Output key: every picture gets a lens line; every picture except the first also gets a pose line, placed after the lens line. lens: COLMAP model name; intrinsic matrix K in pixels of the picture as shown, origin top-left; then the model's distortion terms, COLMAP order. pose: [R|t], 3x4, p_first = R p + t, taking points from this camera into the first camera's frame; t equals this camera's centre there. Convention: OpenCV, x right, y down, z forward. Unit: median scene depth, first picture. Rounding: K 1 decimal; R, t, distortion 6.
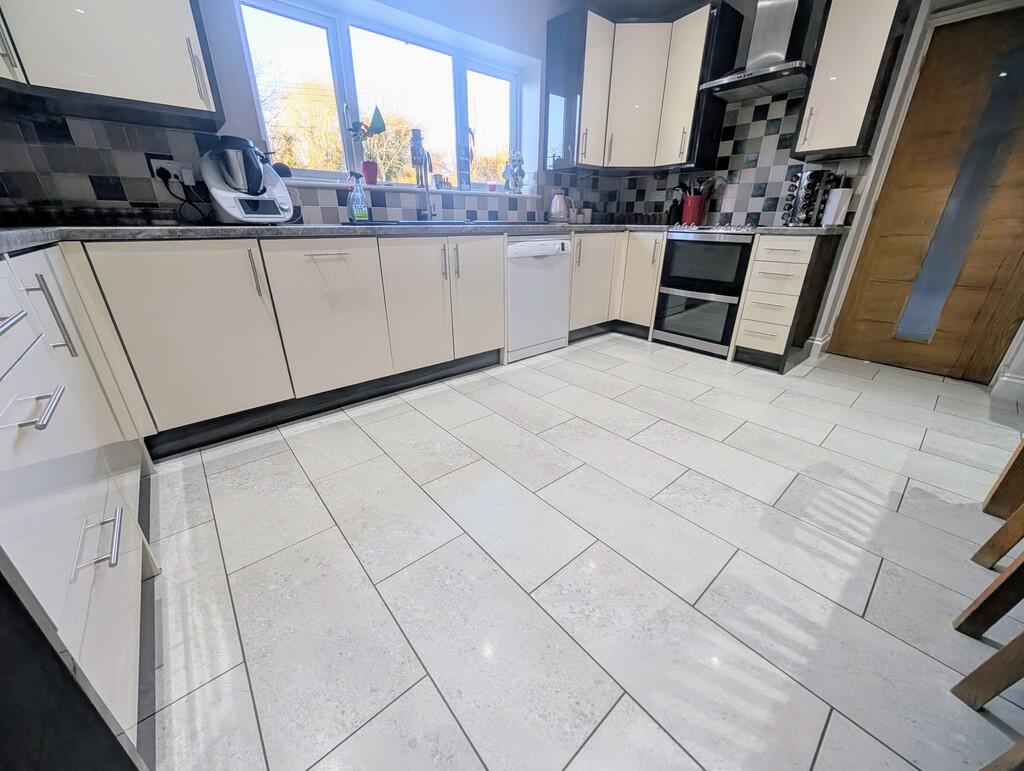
lens RADIAL K [[385.9, 0, 513.9], [0, 385.9, 381.4], [0, 0, 1]] dist [-0.000584, -0.000405]
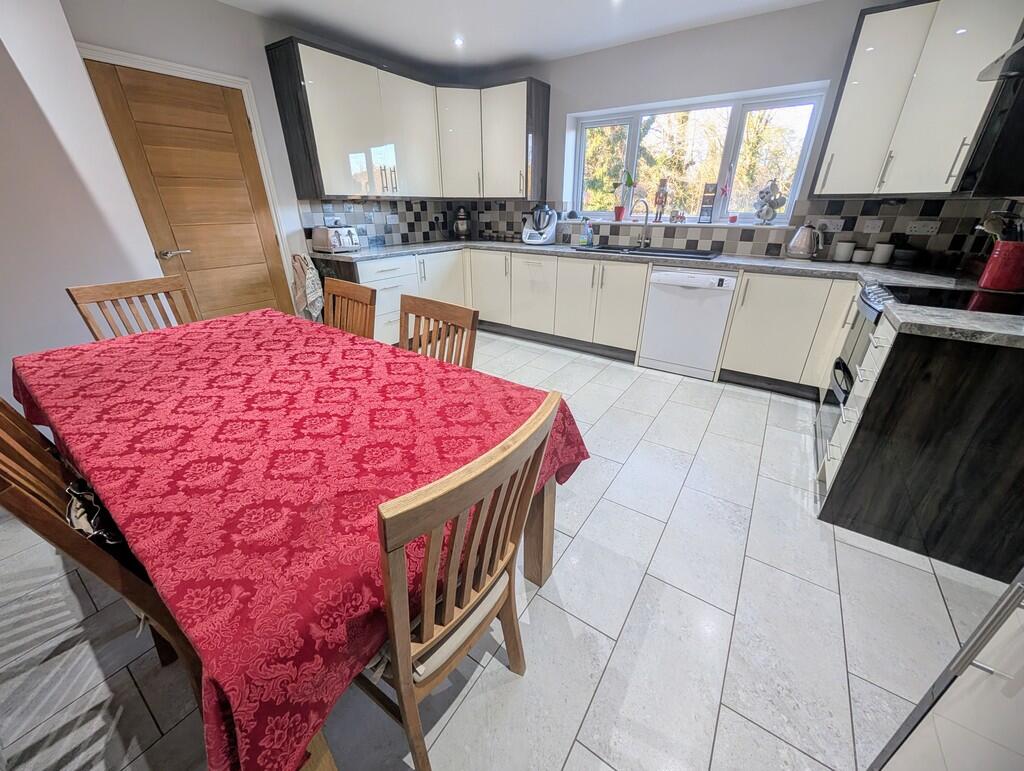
lens RADIAL K [[385.9, 0, 513.9], [0, 385.9, 381.4], [0, 0, 1]] dist [-0.000584, -0.000405]
pose [[0.254133, 0.398570, -0.881225, 1.001543], [-0.369803, 0.881949, 0.292252, -0.218149], [0.893679, 0.251609, 0.371525, 0.205517]]
